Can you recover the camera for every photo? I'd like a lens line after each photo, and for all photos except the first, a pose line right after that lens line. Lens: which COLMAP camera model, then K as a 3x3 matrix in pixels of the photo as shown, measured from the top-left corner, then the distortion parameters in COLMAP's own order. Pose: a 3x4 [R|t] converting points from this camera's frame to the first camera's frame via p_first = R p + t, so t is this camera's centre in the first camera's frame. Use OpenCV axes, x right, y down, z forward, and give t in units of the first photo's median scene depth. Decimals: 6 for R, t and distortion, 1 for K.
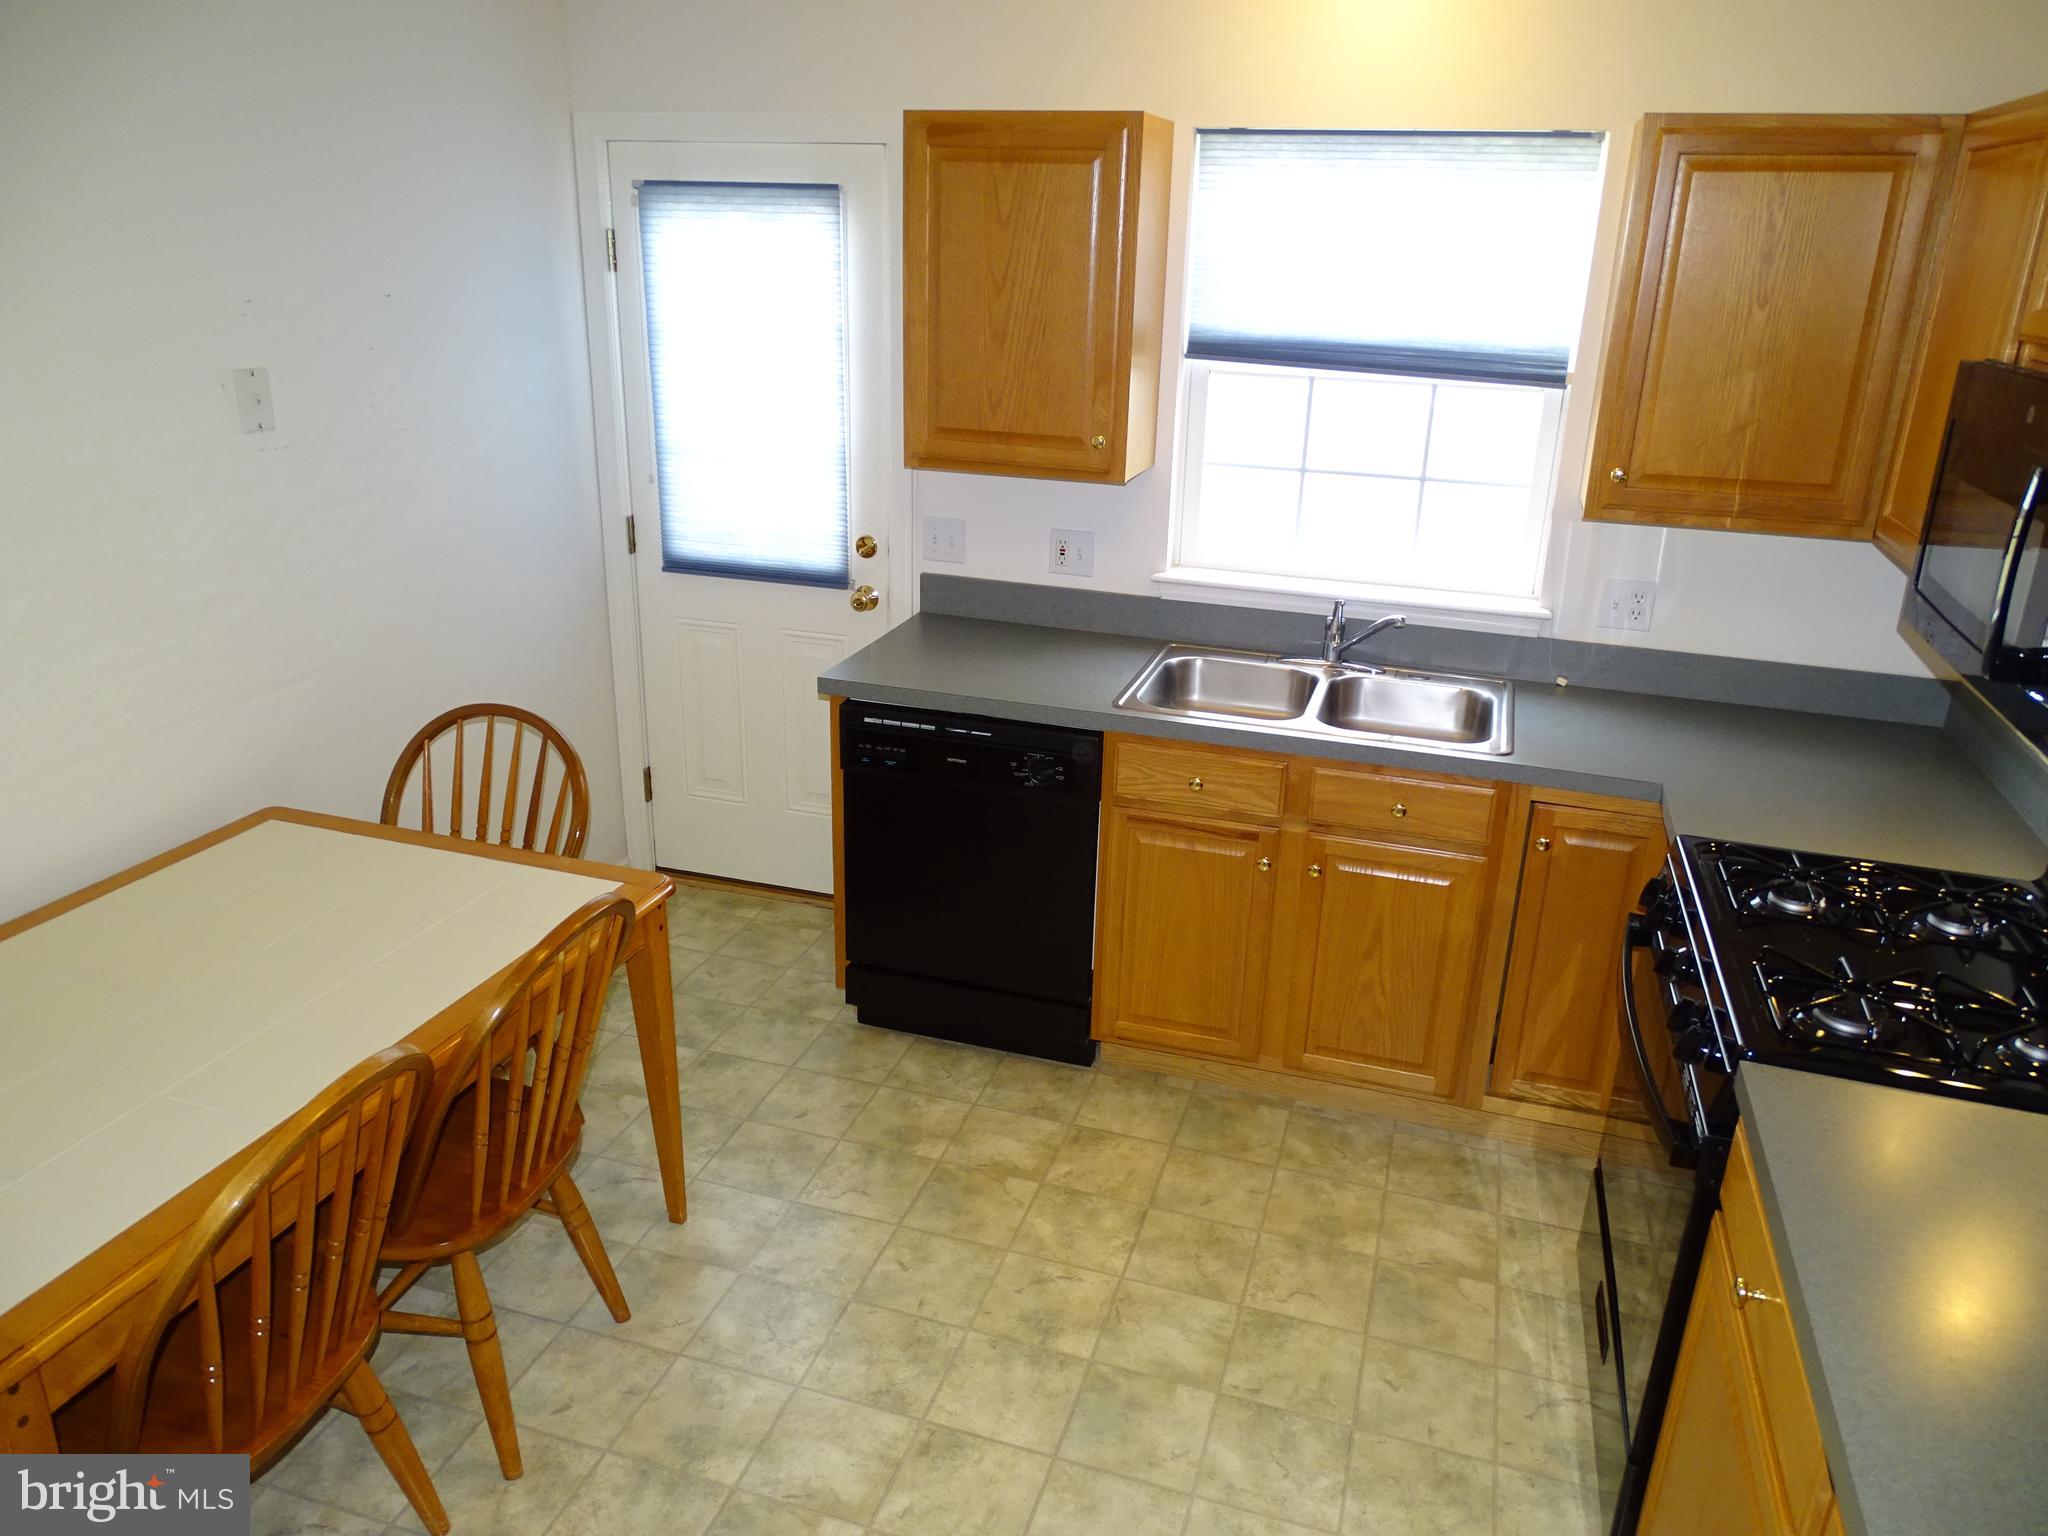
lens RADIAL K [[1447.9, 0, 1014.4], [0, 1447.9, 774.4], [0, 0, 1]] dist [-0.006831, -0.001222]
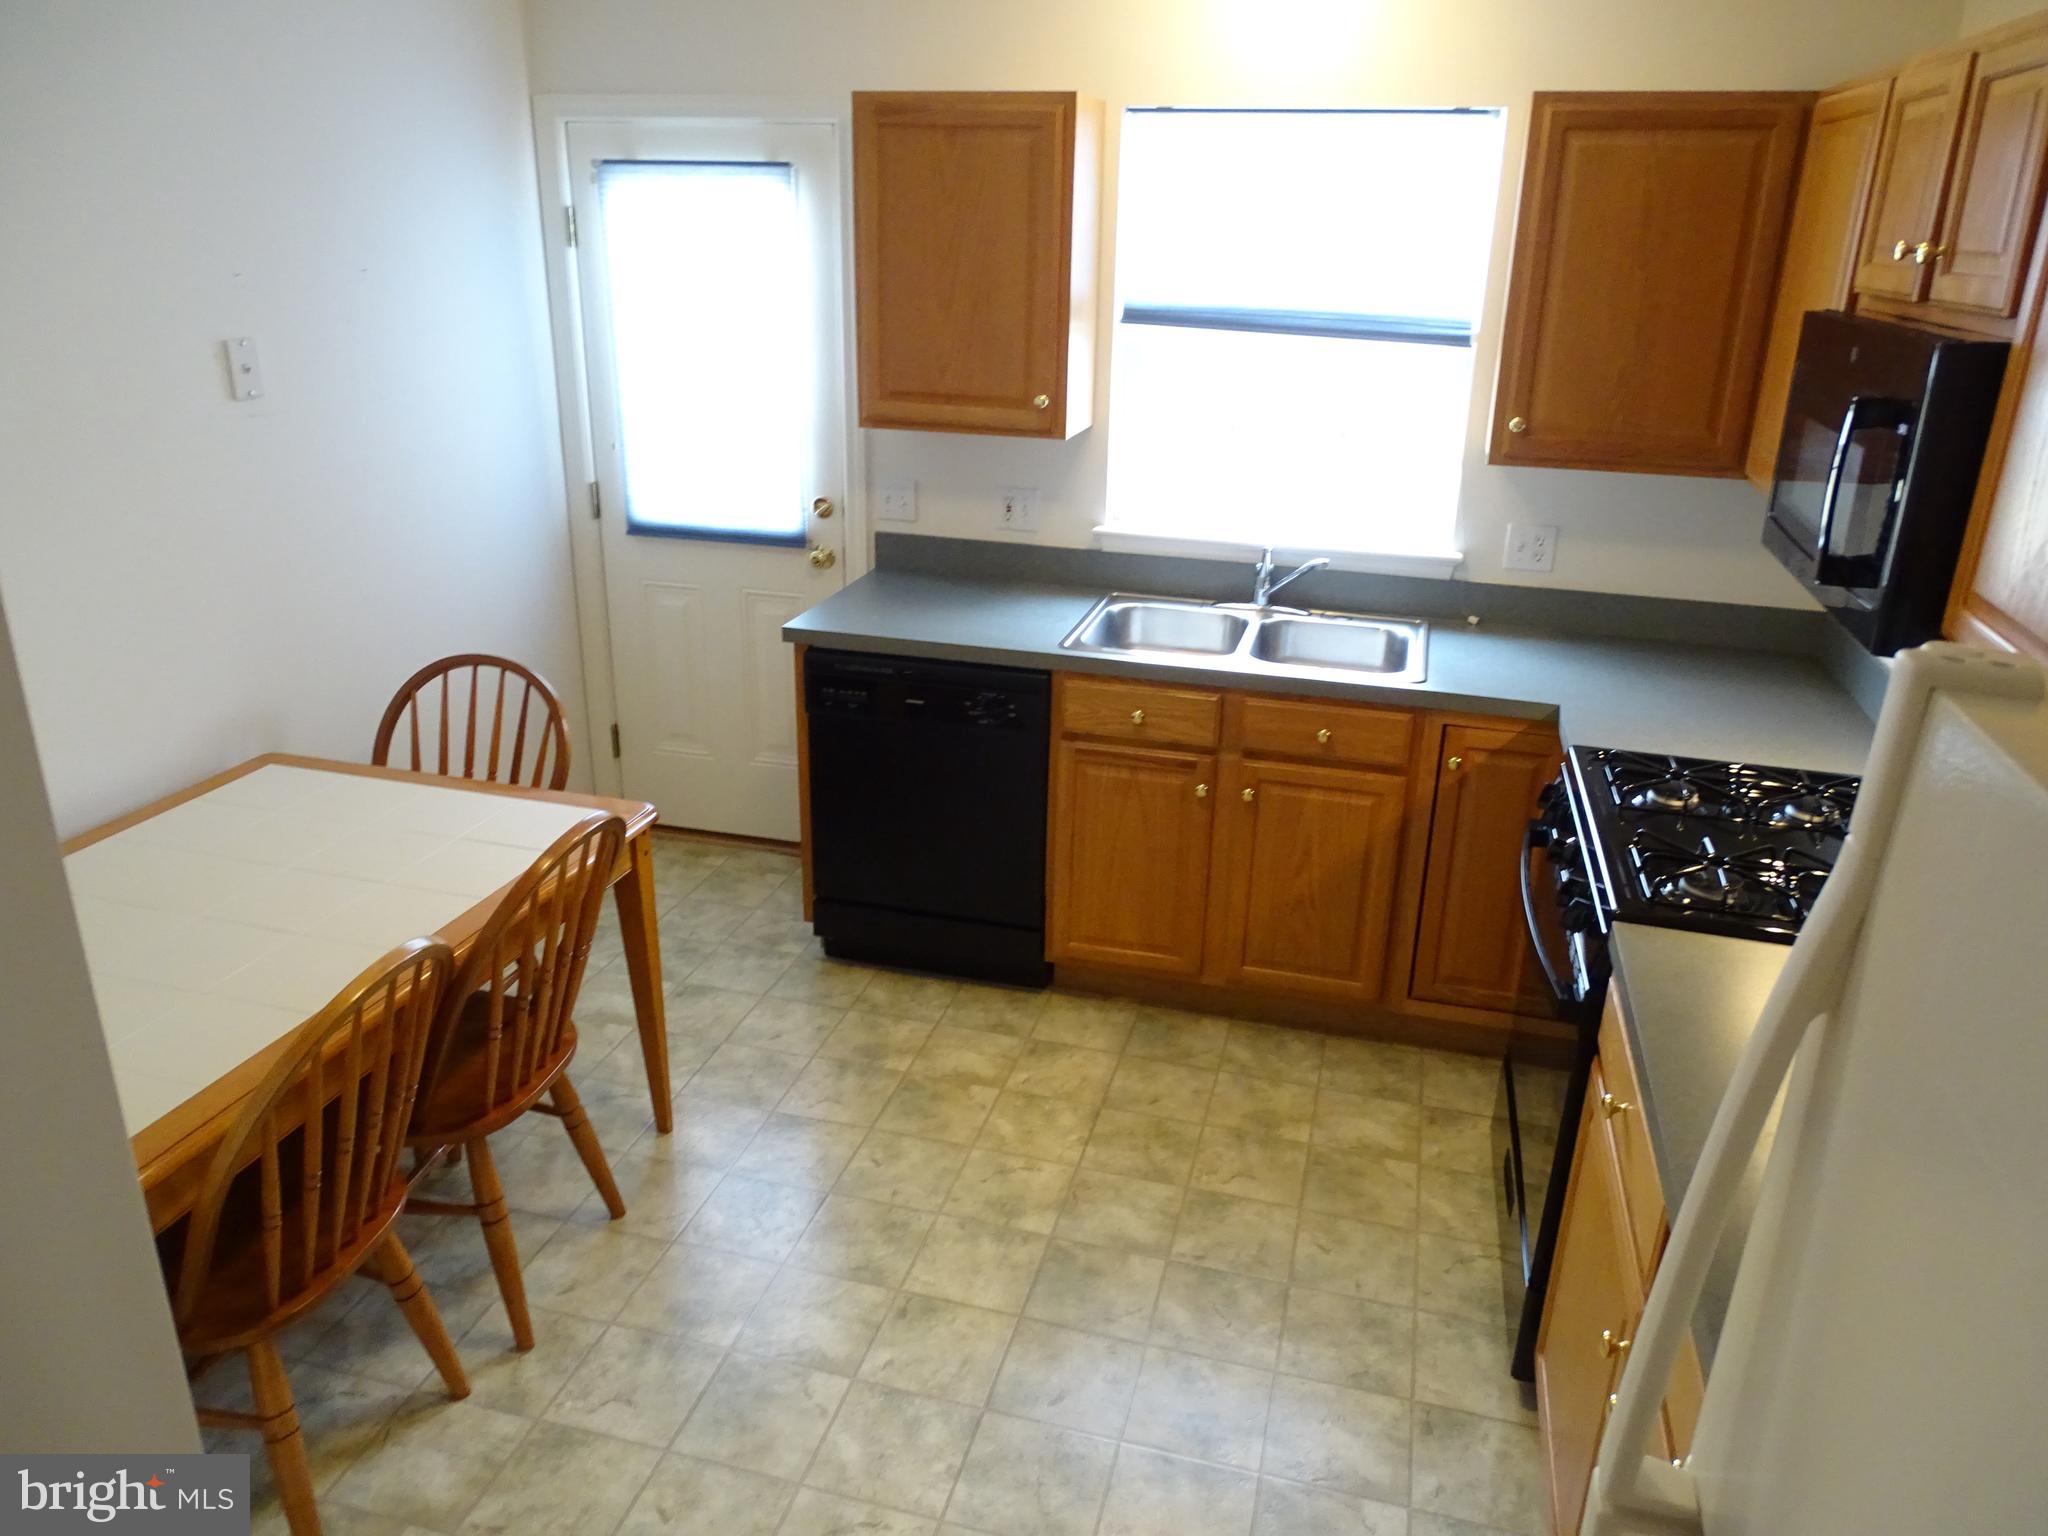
lens RADIAL K [[1447.9, 0, 1014.0], [0, 1447.9, 777.5], [0, 0, 1]] dist [-0.006831, -0.001222]
pose [[0.999123, -0.019480, 0.037067, -0.007791], [0.018992, 0.999729, 0.013468, 0.035470], [-0.037320, -0.012752, 0.999222, -0.076476]]
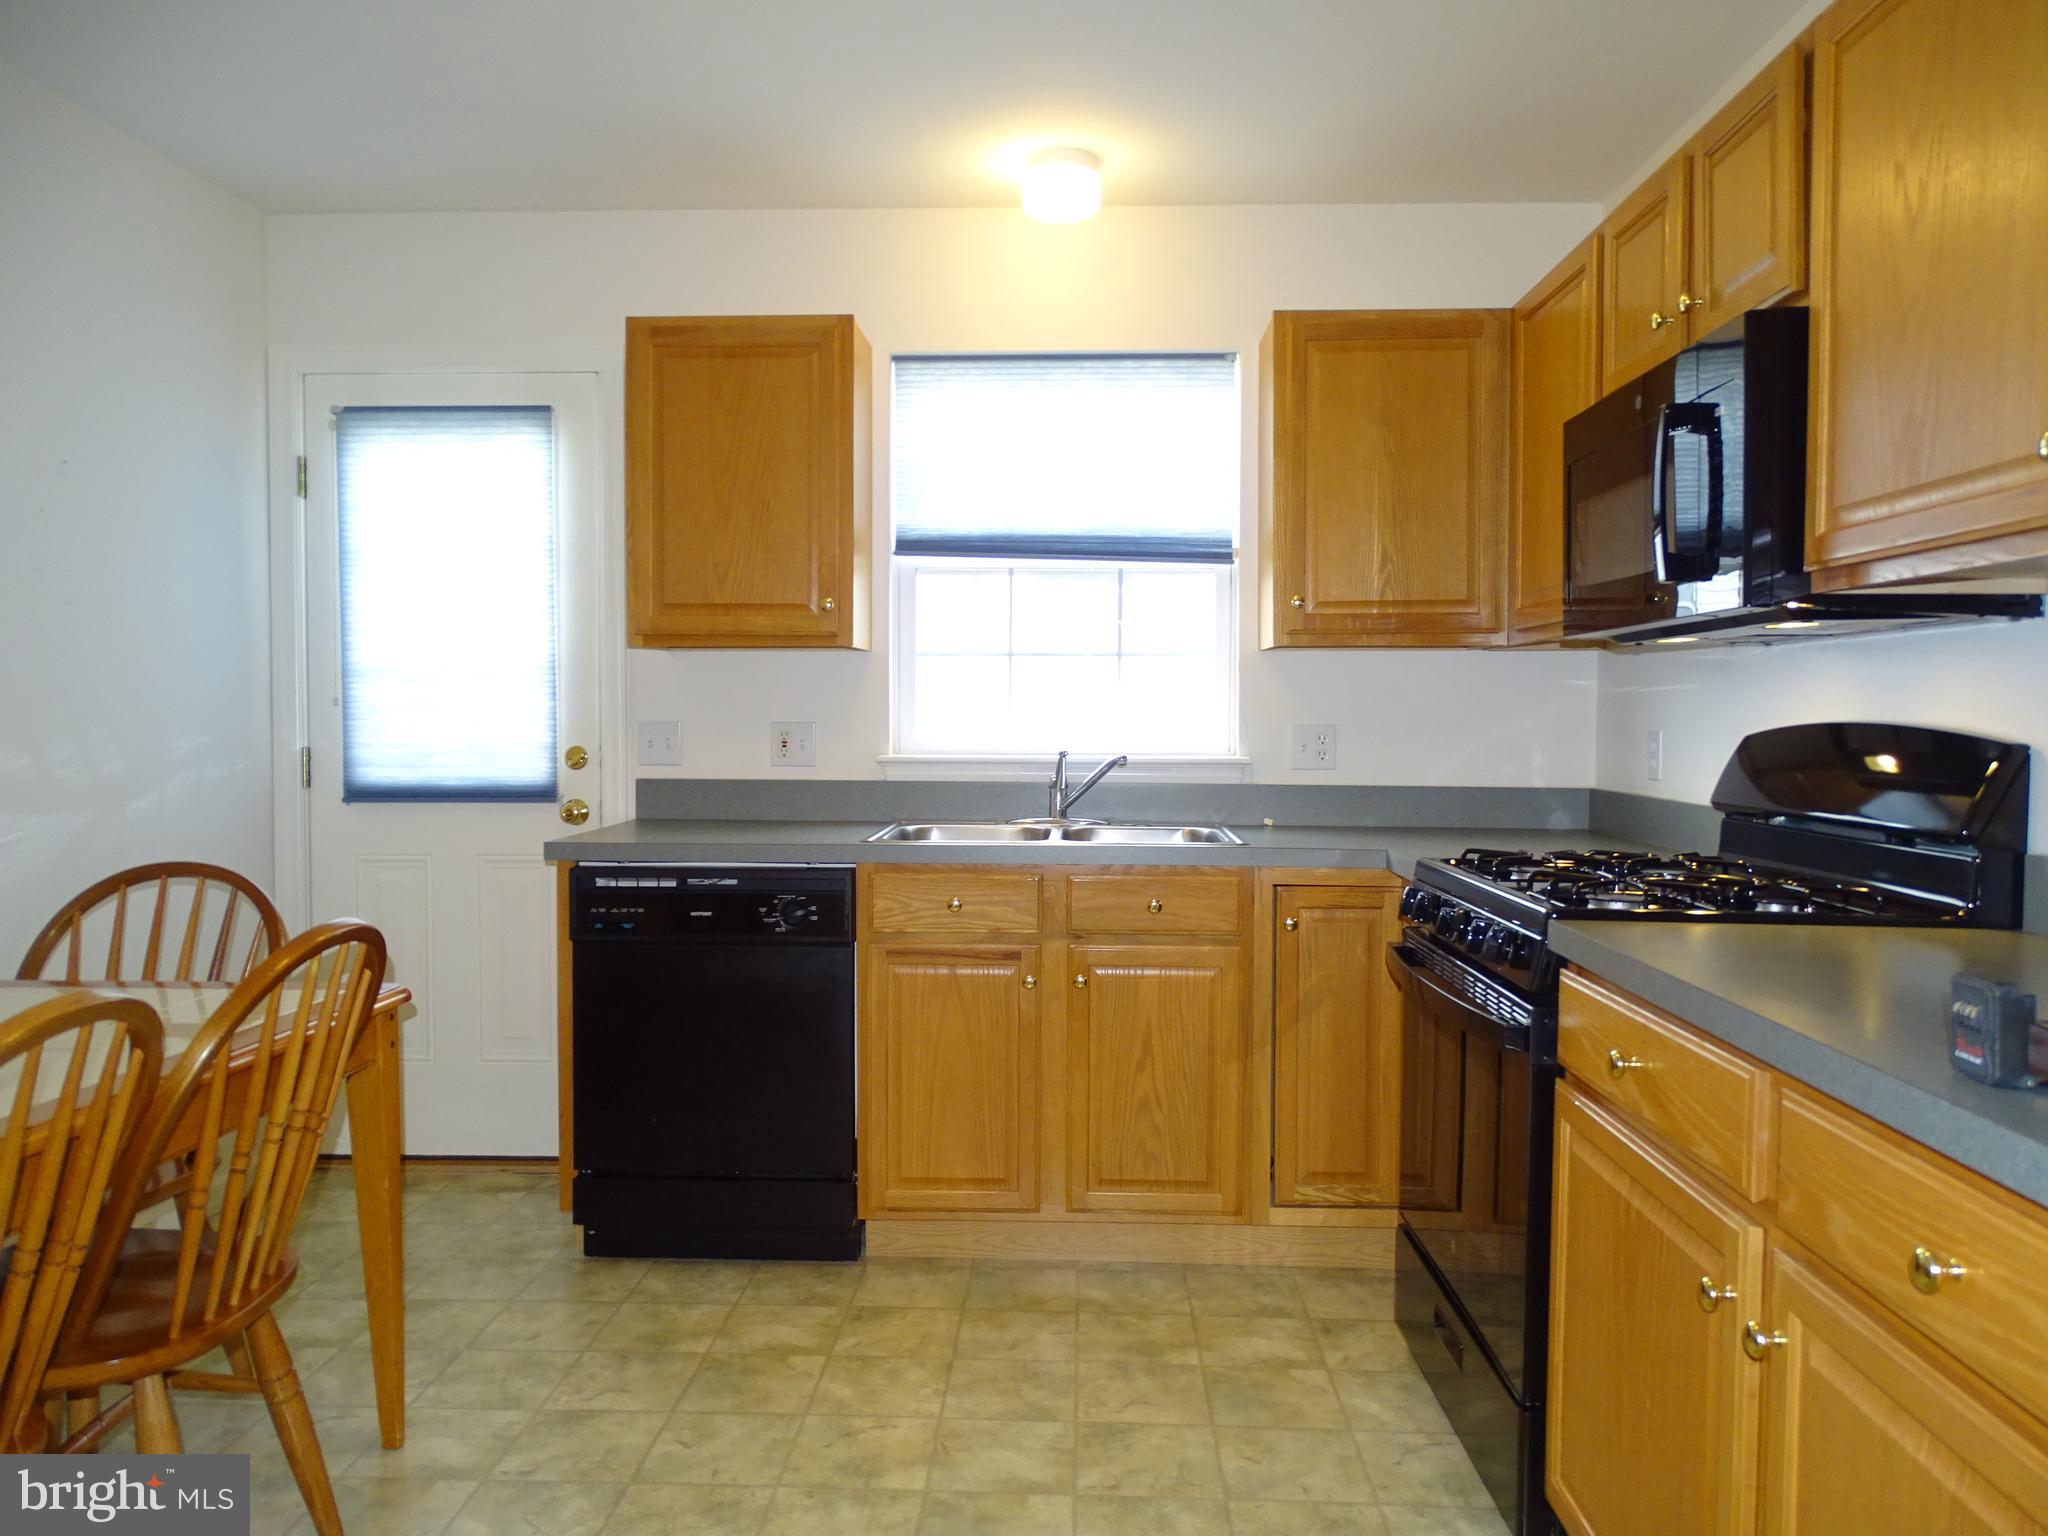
lens RADIAL K [[1447.9, 0, 1020.1], [0, 1447.9, 778.6], [0, 0, 1]] dist [-0.006831, -0.001222]
pose [[0.964071, -0.031931, 0.263717, -0.090563], [0.111649, 0.949513, -0.293187, 0.219697], [-0.241041, 0.312097, 0.918964, 0.048959]]
